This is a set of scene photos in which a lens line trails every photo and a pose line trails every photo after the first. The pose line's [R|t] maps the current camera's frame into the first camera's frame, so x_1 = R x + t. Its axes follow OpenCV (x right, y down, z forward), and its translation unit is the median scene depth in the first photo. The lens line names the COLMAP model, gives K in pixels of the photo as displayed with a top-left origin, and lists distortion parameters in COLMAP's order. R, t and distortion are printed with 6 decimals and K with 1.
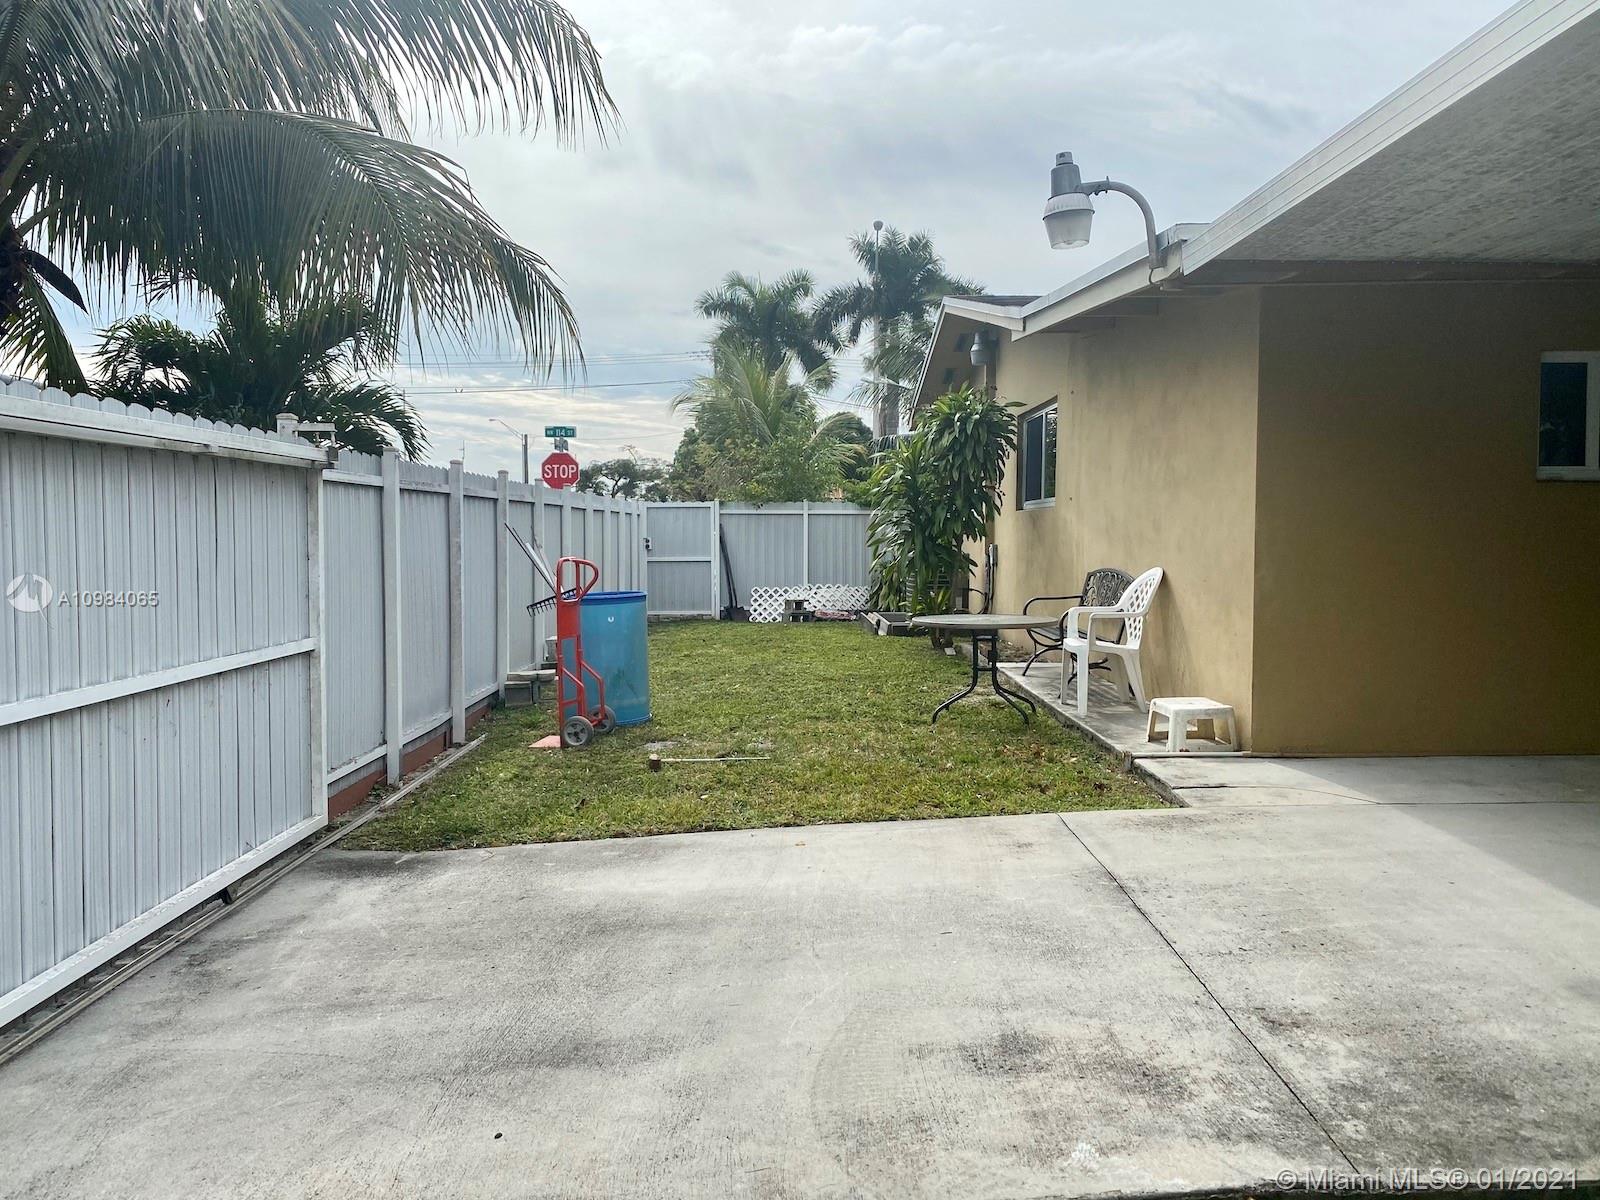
lens RADIAL K [[1213.0, 0, 802.0], [0, 1213.0, 596.5], [0, 0, 1]] dist [0.037889, -0.045225]
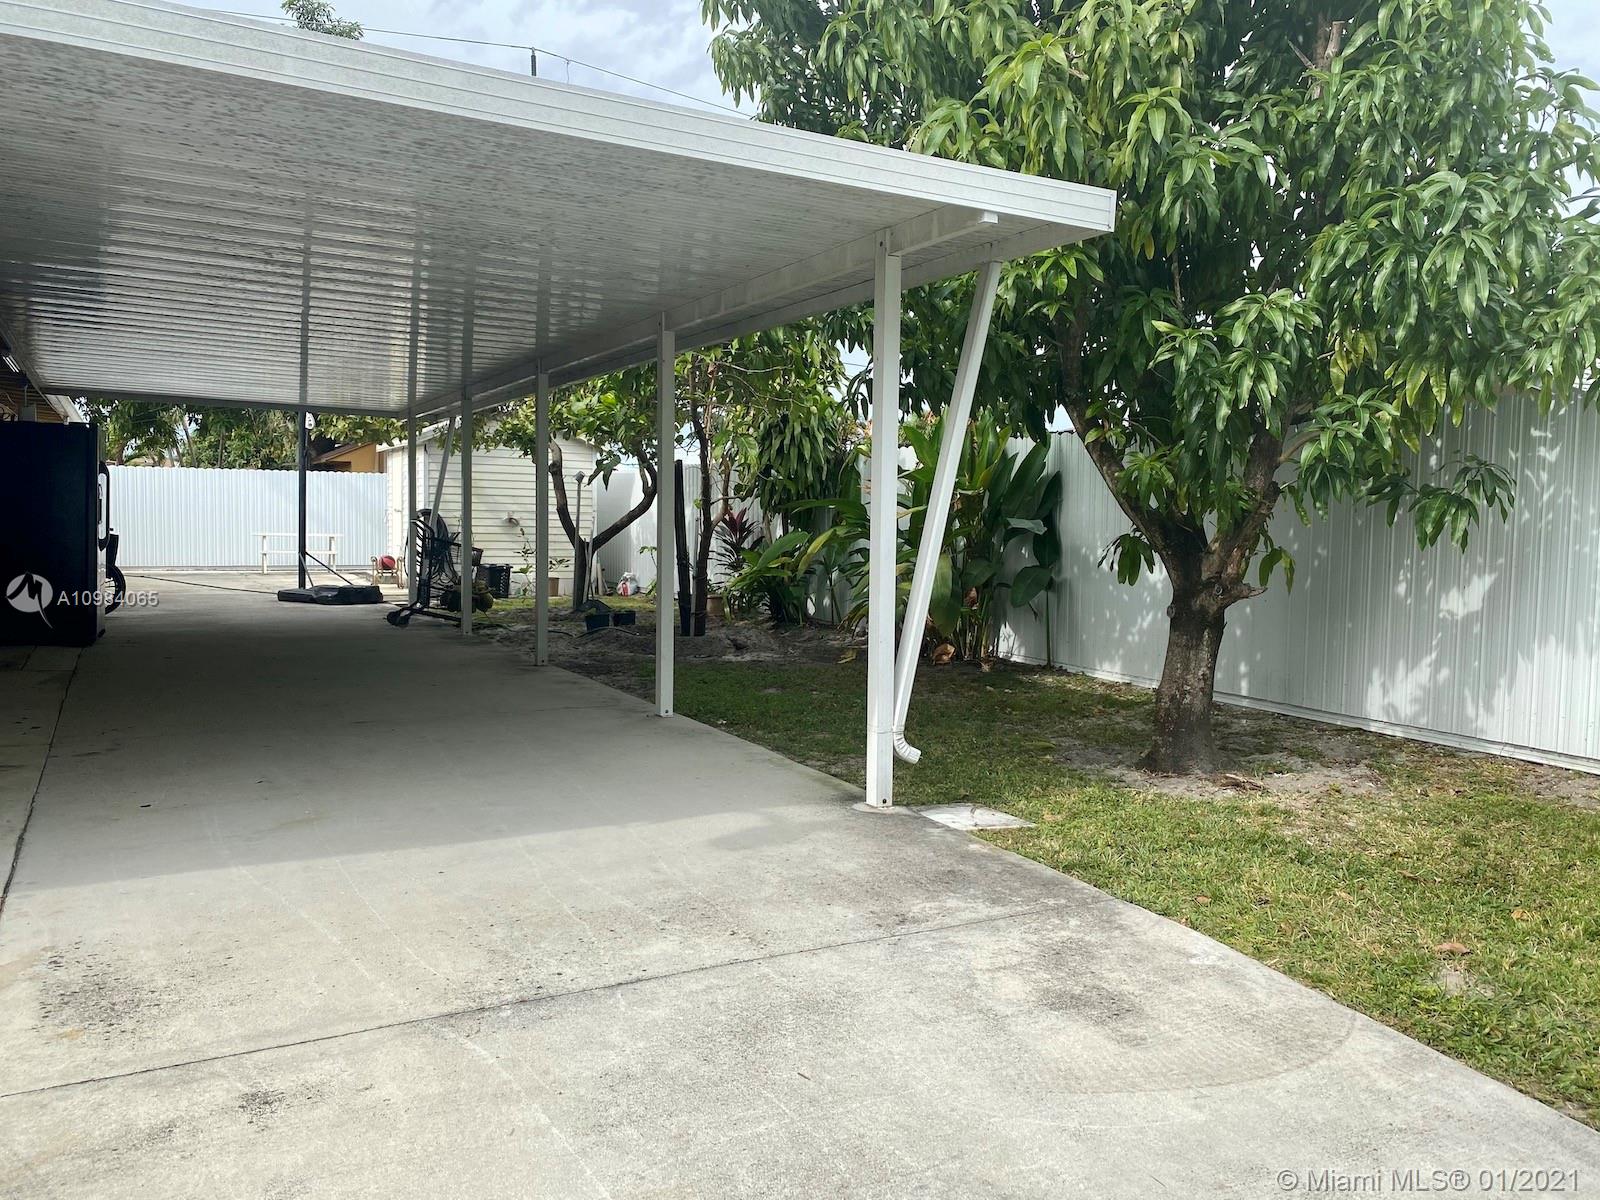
lens RADIAL K [[1213.0, 0, 803.9], [0, 1213.0, 598.3], [0, 0, 1]] dist [0.037889, -0.045225]
pose [[-0.460433, -0.078997, 0.884172, -0.629105], [0.030637, 0.994025, 0.104767, -0.108782], [-0.887166, 0.075327, -0.455262, 1.617488]]
